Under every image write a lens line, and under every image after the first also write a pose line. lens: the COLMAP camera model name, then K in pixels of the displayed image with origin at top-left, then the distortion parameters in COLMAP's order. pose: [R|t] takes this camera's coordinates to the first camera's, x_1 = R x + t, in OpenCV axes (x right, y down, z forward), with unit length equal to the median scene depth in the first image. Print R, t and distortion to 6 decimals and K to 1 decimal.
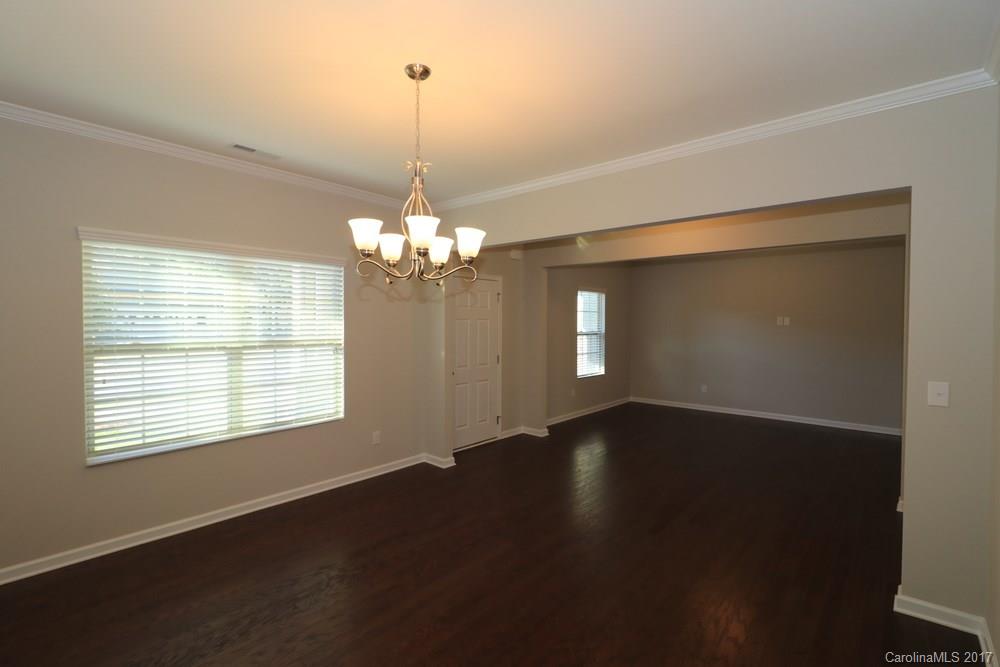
lens RADIAL K [[451.1, 0, 493.3], [0, 451.1, 329.8], [0, 0, 1]] dist [0.001287, -0.000200]
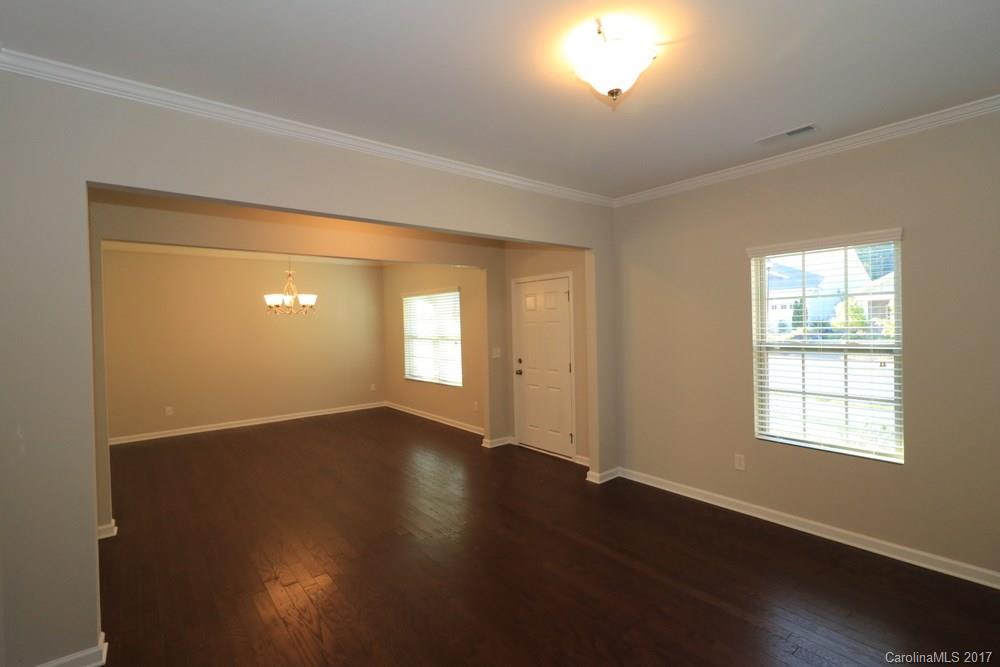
lens RADIAL K [[451.1, 0, 493.3], [0, 451.1, 329.8], [0, 0, 1]] dist [0.001287, -0.000200]
pose [[-0.164439, 0.007964, -0.986355, 0.884170], [-0.003567, 0.999956, 0.008669, -0.014211], [0.986381, 0.004944, -0.164403, 0.996207]]
